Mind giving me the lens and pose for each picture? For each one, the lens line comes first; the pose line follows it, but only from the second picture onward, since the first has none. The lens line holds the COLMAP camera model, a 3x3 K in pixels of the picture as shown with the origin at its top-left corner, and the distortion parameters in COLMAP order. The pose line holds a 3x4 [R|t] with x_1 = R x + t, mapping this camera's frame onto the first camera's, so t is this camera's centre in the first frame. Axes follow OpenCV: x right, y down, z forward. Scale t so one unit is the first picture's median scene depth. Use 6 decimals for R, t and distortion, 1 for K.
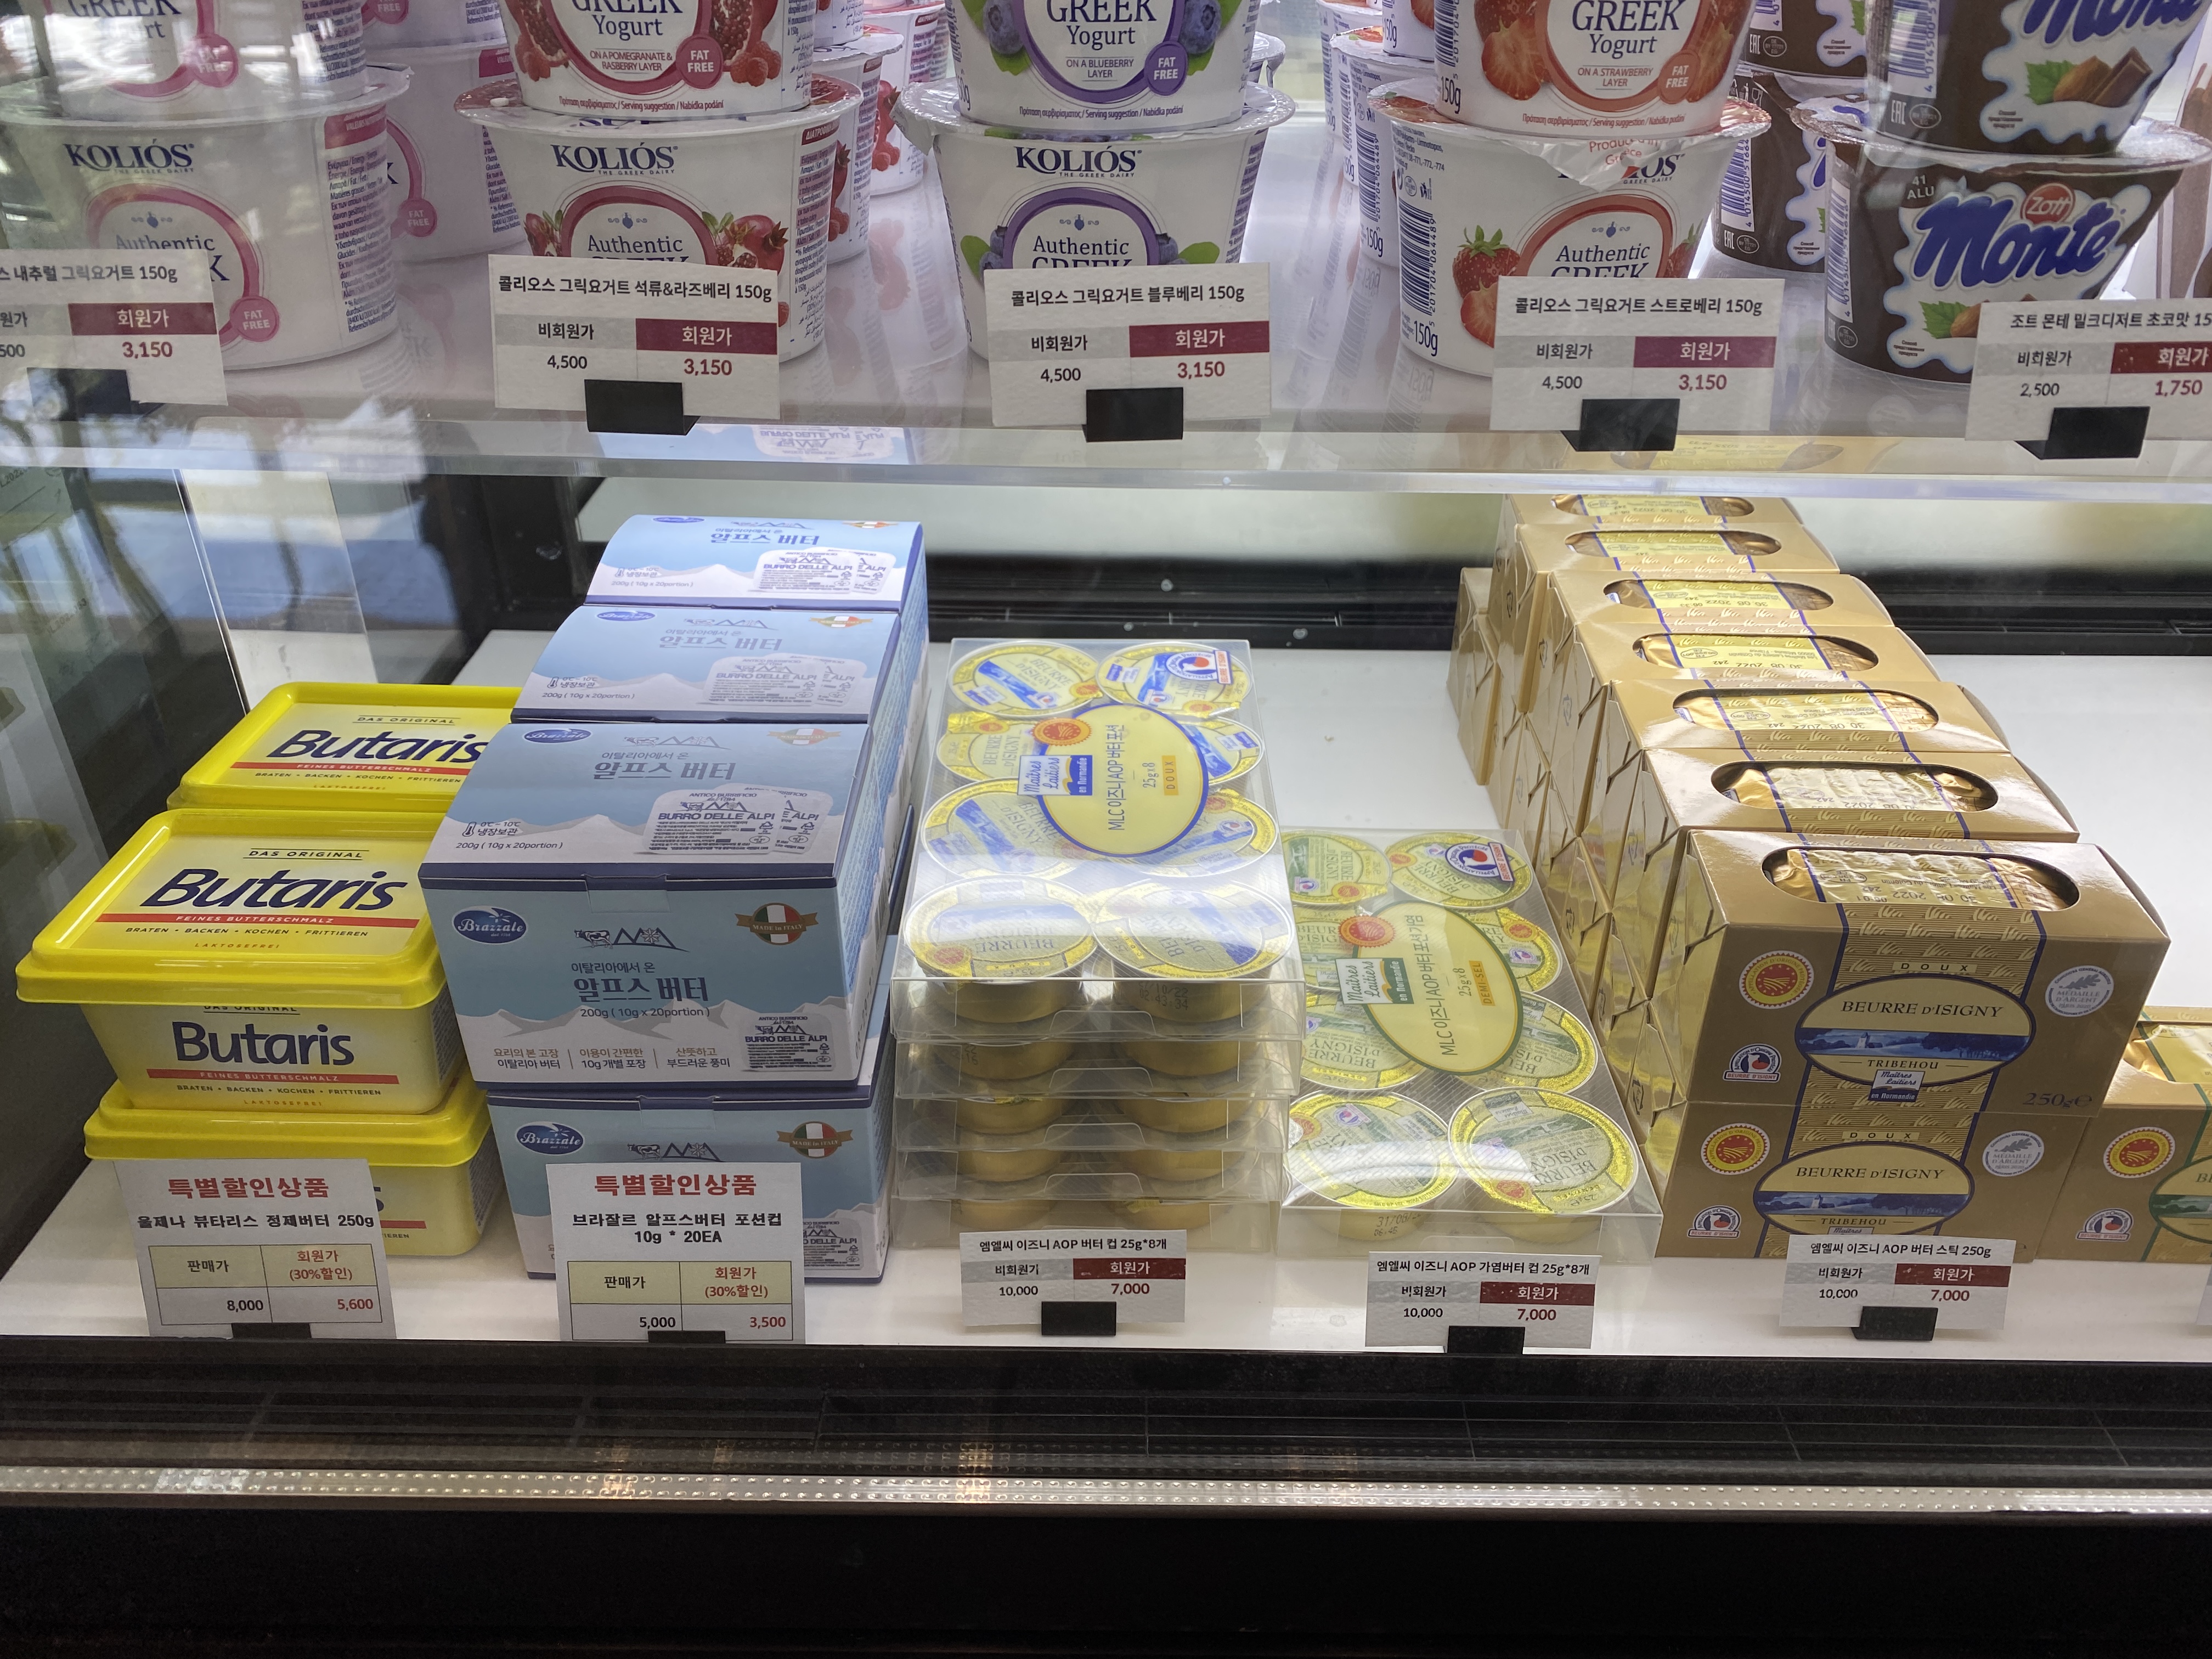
lens RADIAL K [[1738.5, 0, 1203.8], [0, 1738.5, 838.6], [0, 0, 1]] dist [0.035152, -0.025389]
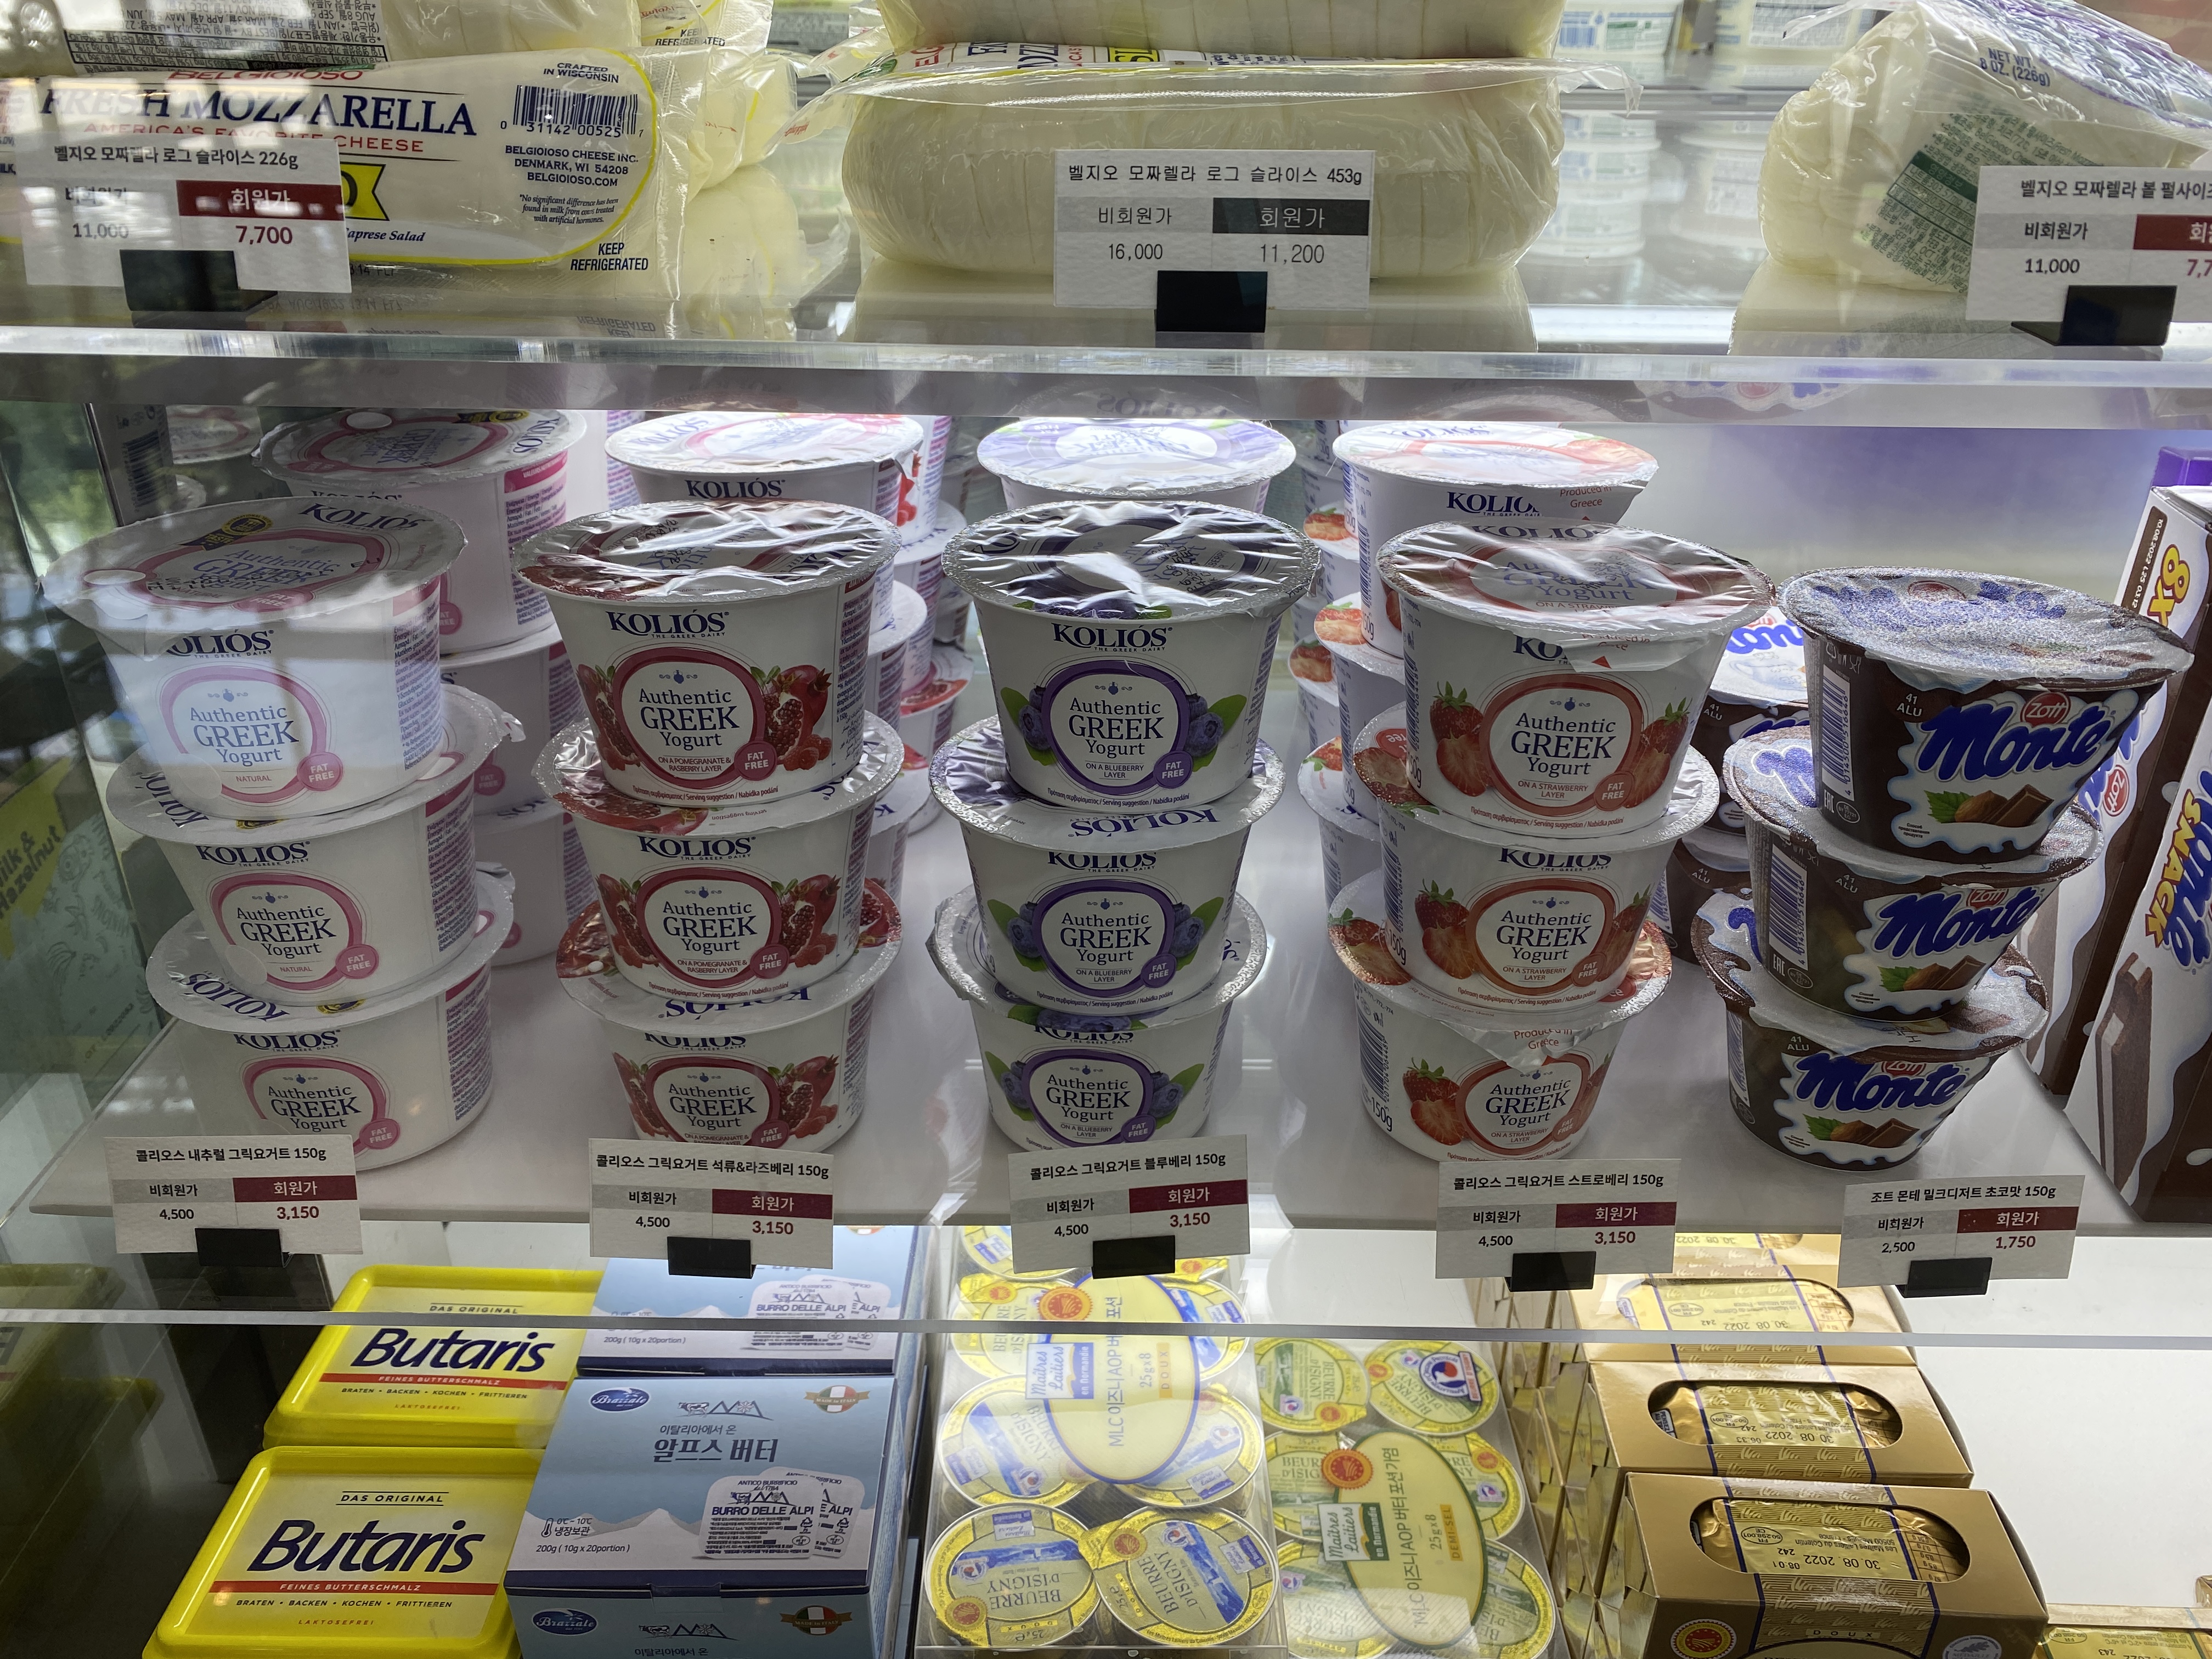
lens RADIAL K [[1753.4, 0, 1206.4], [0, 1753.4, 832.0], [0, 0, 1]] dist [0.005635, 0.016321]
pose [[0.999994, -0.001697, 0.003069, 0.005156], [0.001870, 0.998361, -0.057204, -0.371367], [-0.002967, 0.057209, 0.998358, -0.157745]]
